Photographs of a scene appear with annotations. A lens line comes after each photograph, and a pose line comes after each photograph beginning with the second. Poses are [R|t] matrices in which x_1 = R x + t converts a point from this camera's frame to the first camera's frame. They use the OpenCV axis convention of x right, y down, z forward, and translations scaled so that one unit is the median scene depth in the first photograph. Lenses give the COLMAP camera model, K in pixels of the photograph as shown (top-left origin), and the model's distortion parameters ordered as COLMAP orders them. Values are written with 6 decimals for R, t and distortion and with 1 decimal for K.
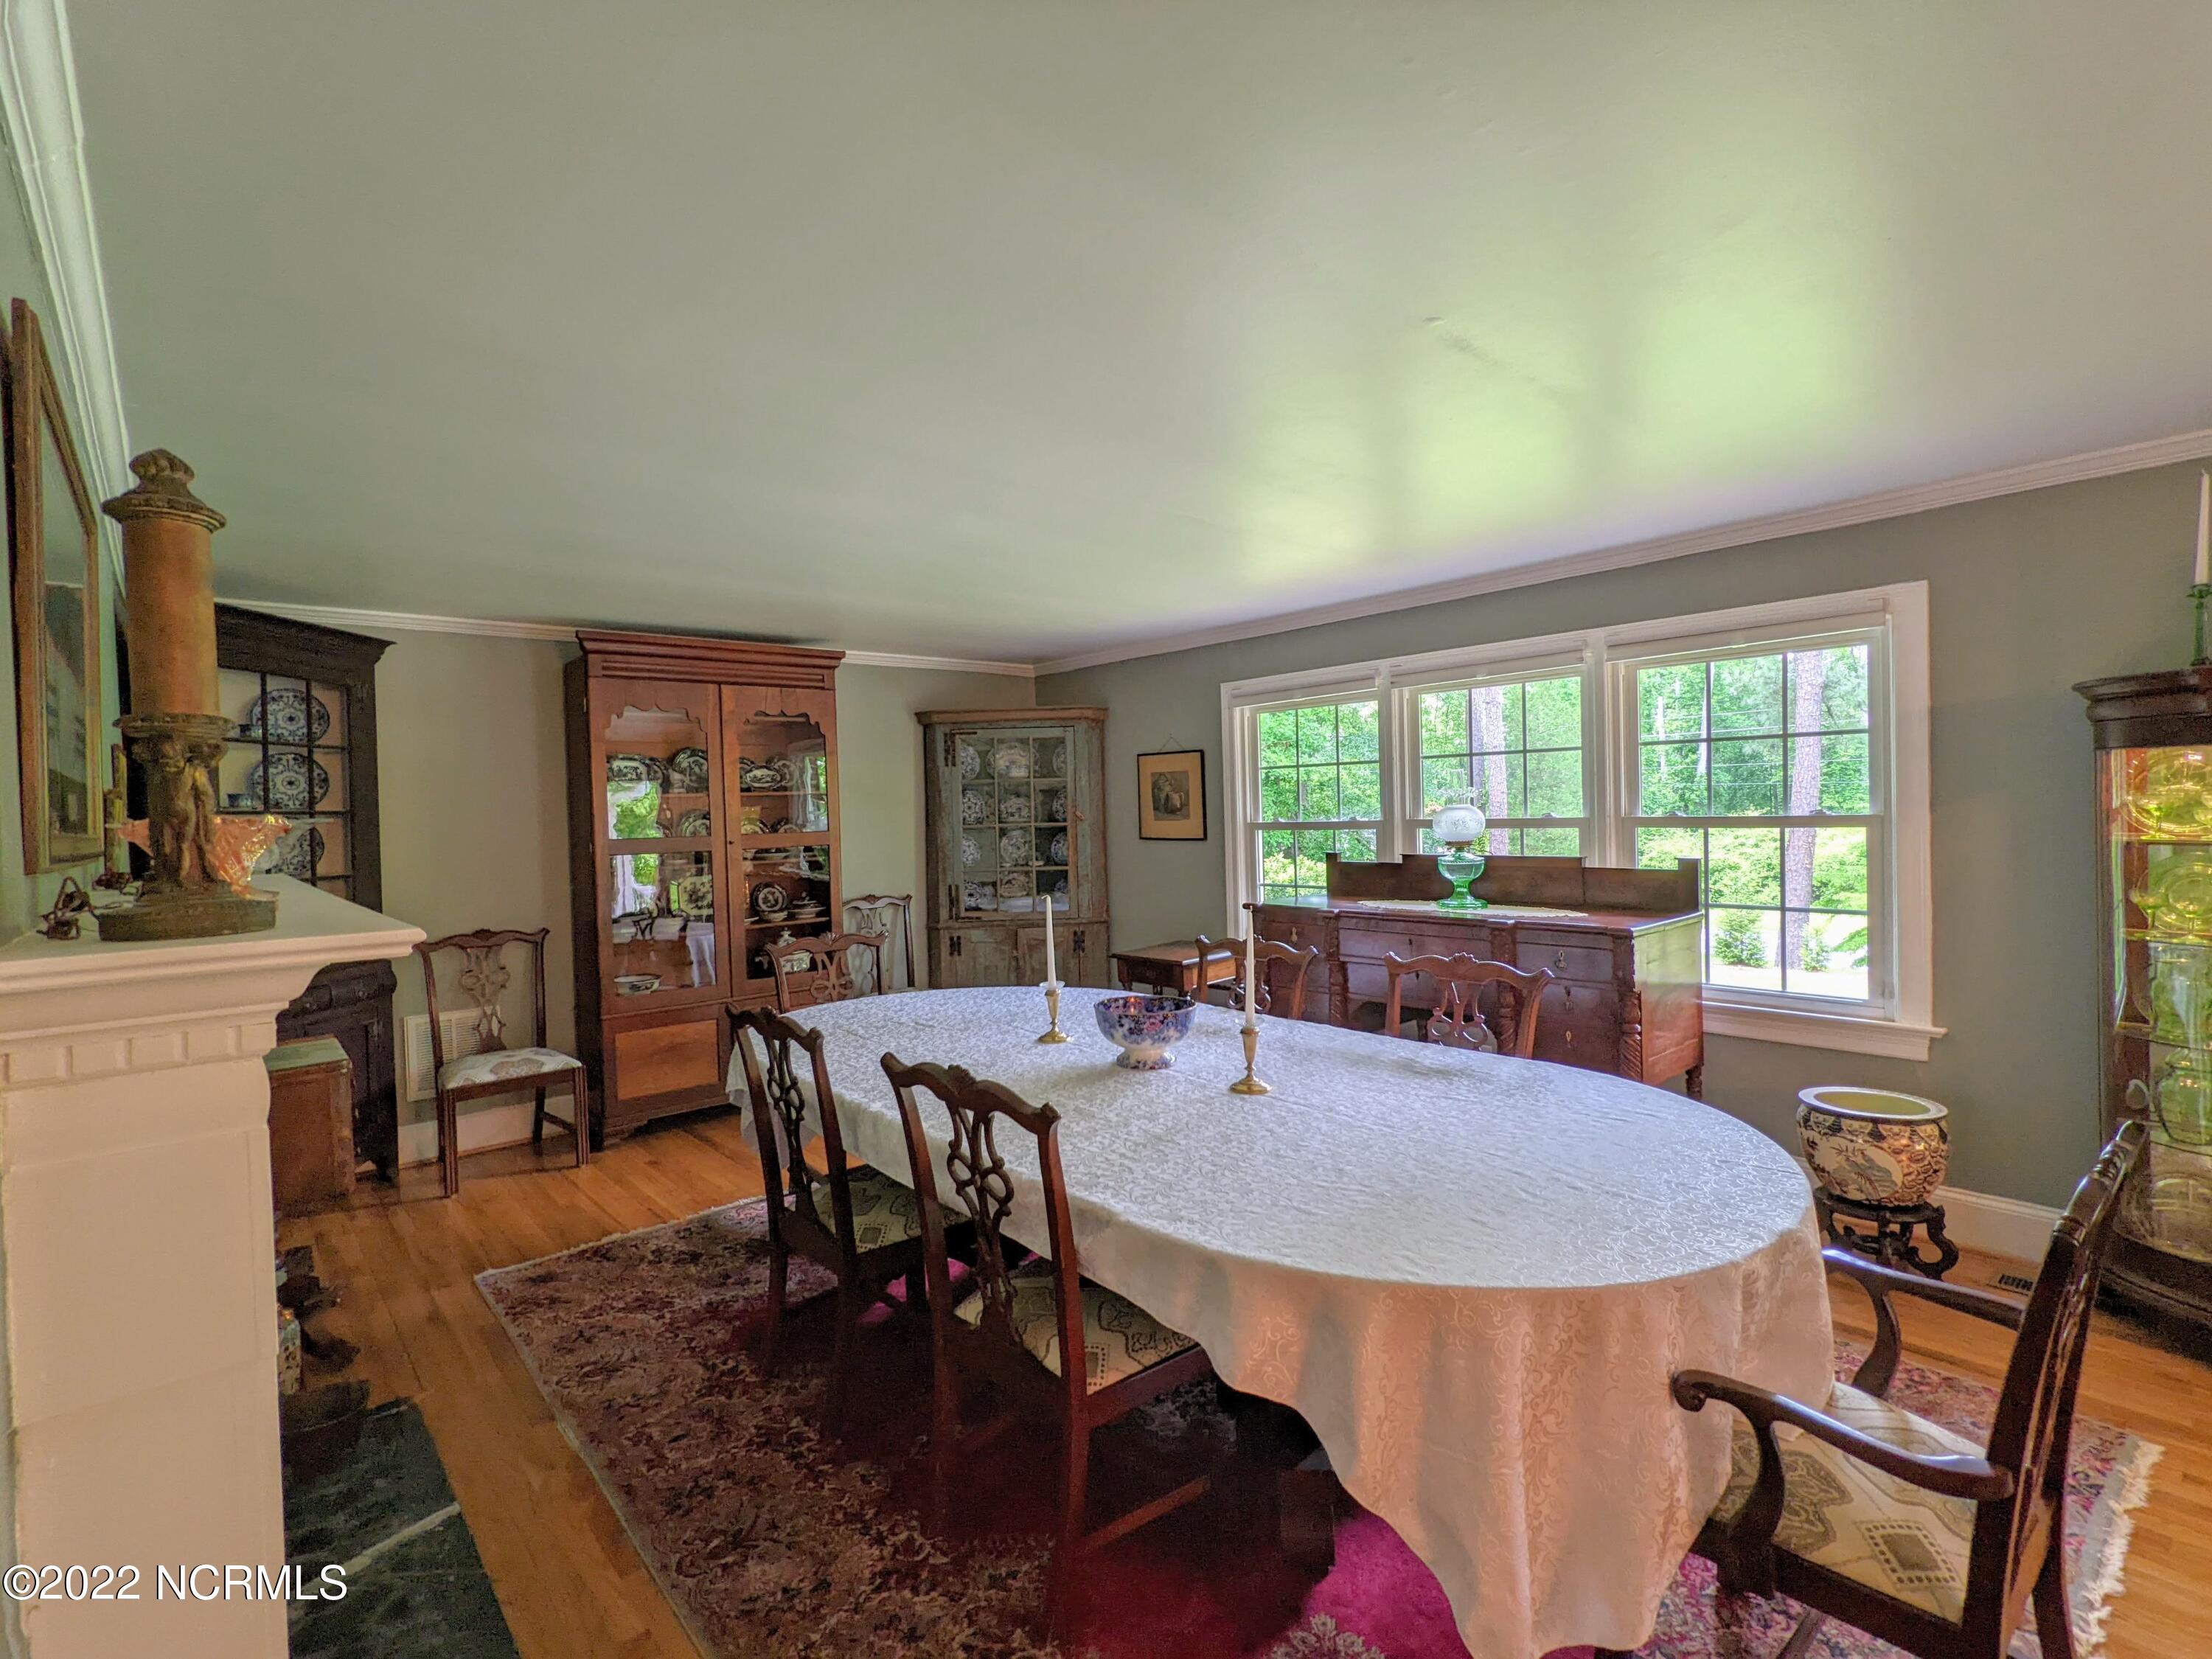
lens RADIAL K [[1047.6, 0, 1101.6], [0, 1047.6, 820.6], [0, 0, 1]] dist [-0.000448, 0.002916]
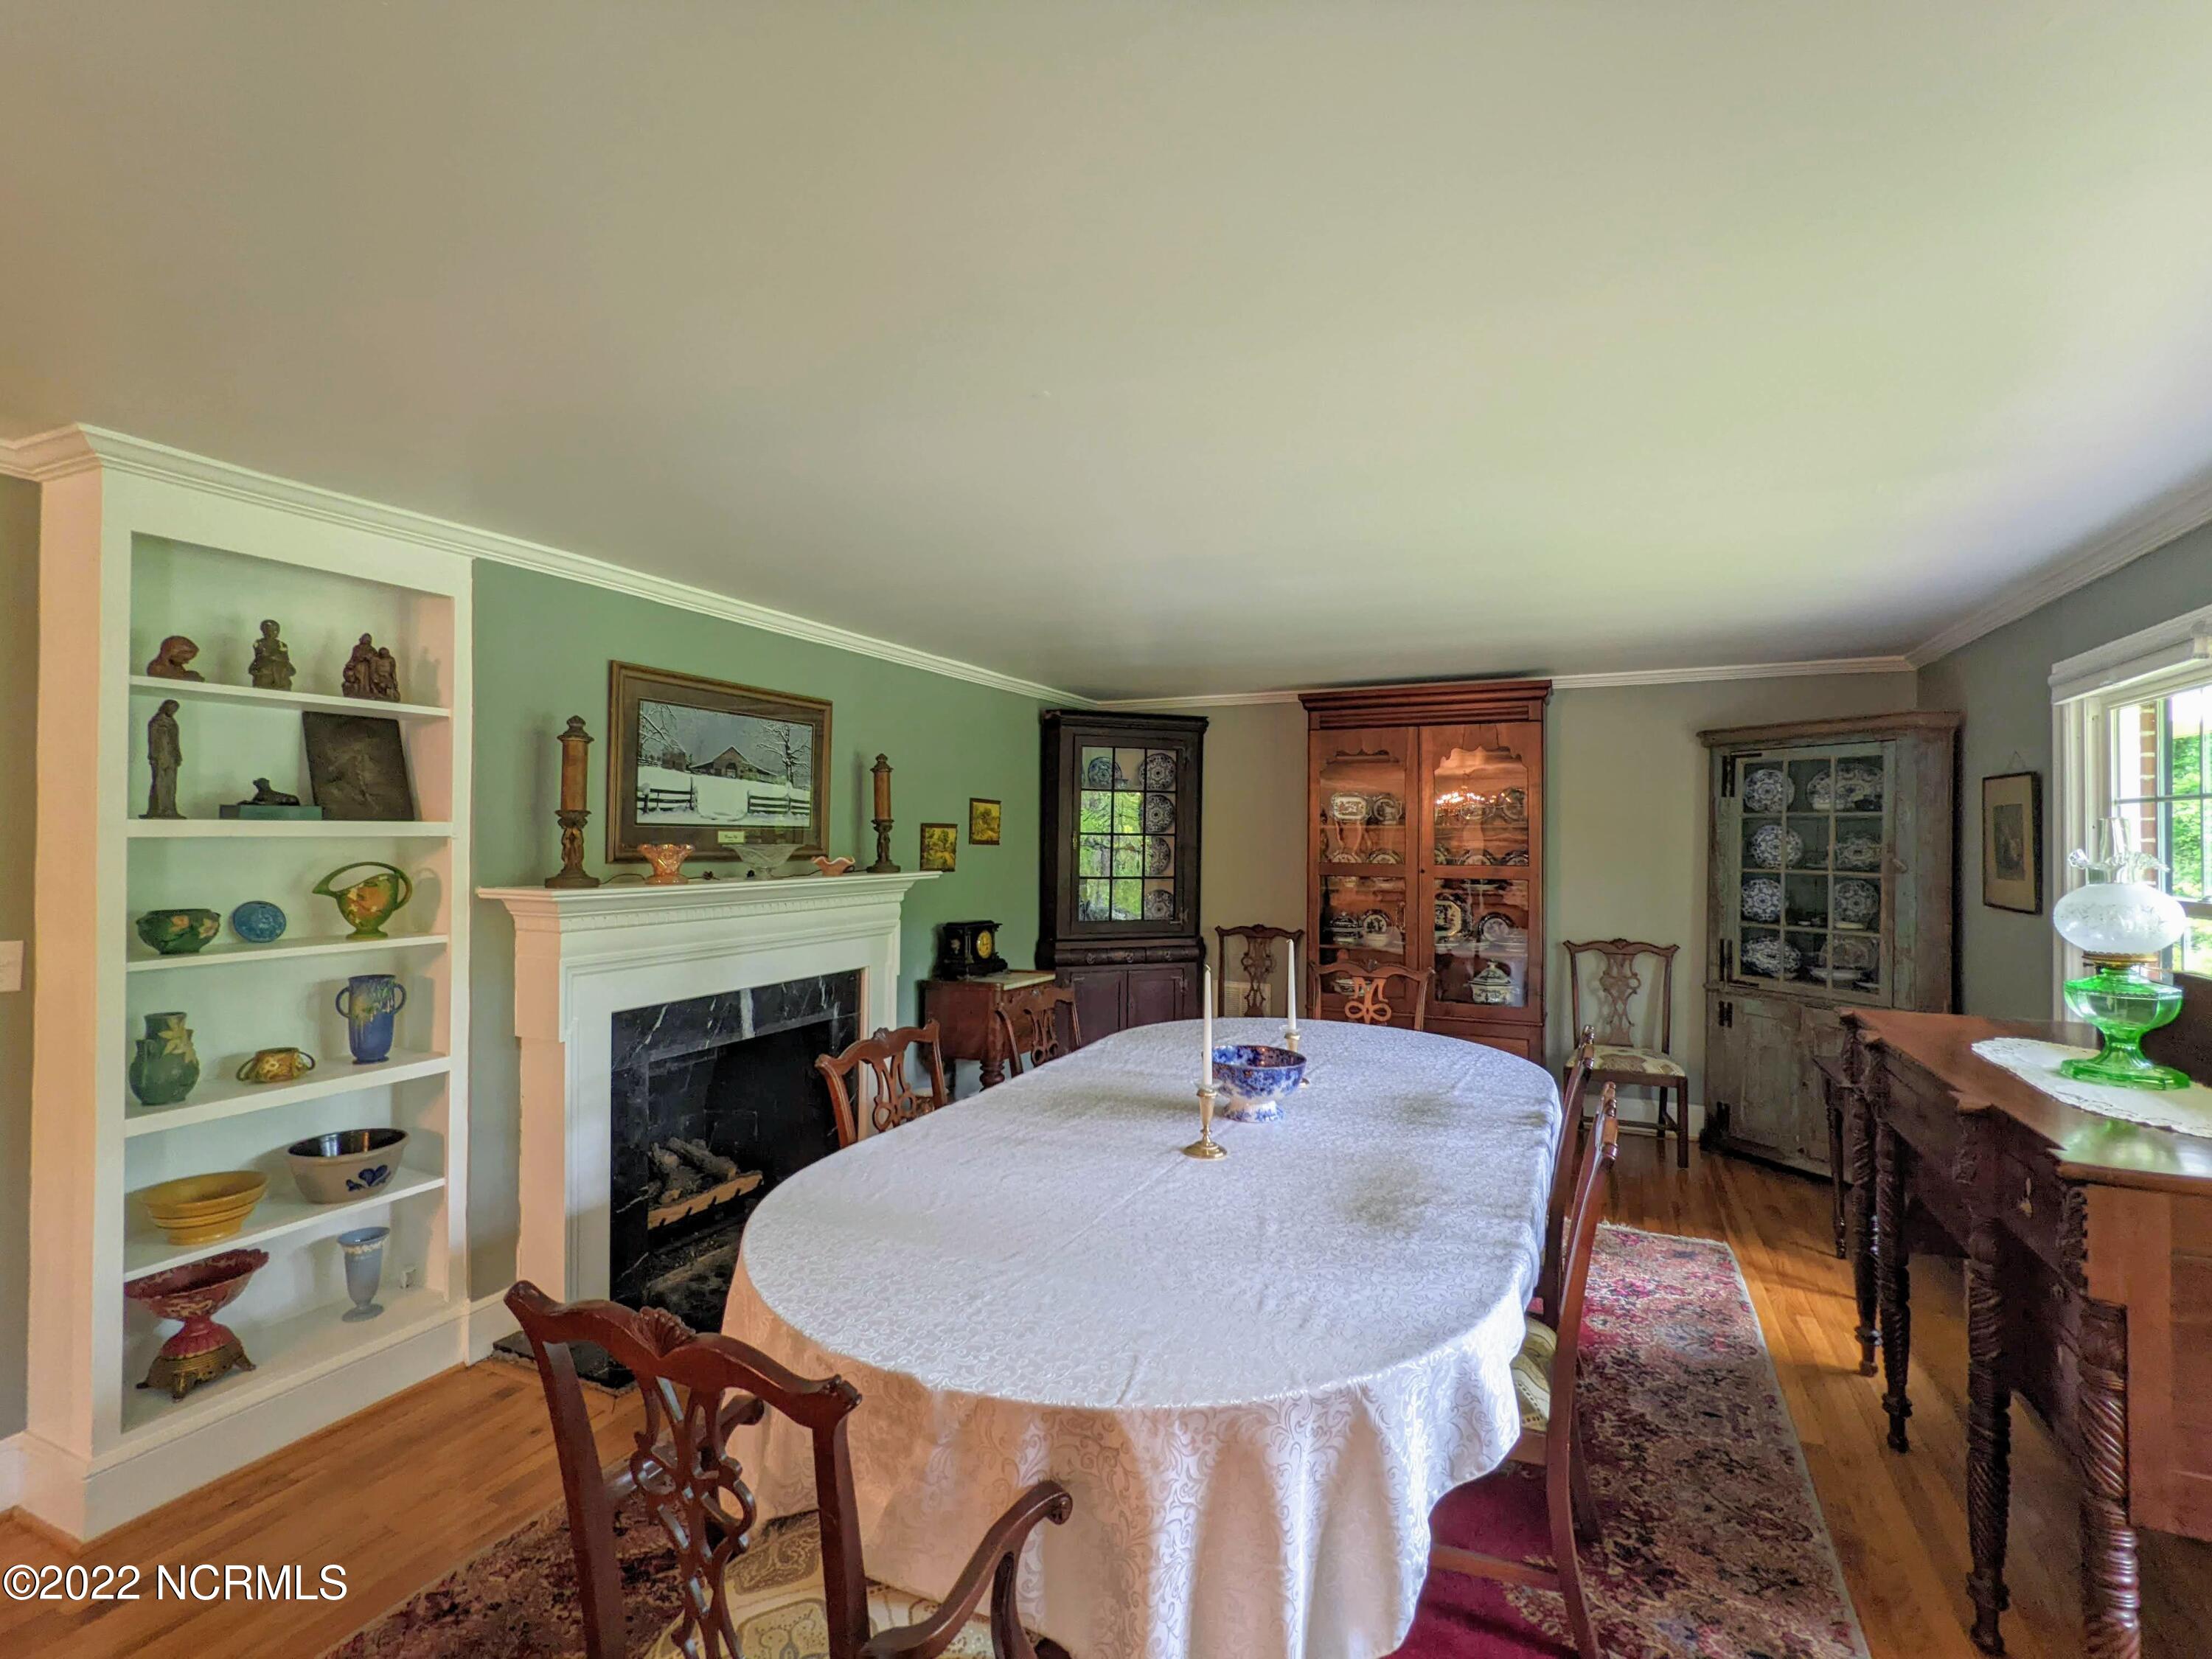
lens RADIAL K [[1047.6, 0, 1102.7], [0, 1047.6, 831.1], [0, 0, 1]] dist [-0.000448, 0.002916]
pose [[0.404873, 0.027299, -0.913965, 0.472961], [-0.028964, 0.999436, 0.017022, -0.027481], [0.913914, 0.019580, 0.405435, 0.243272]]
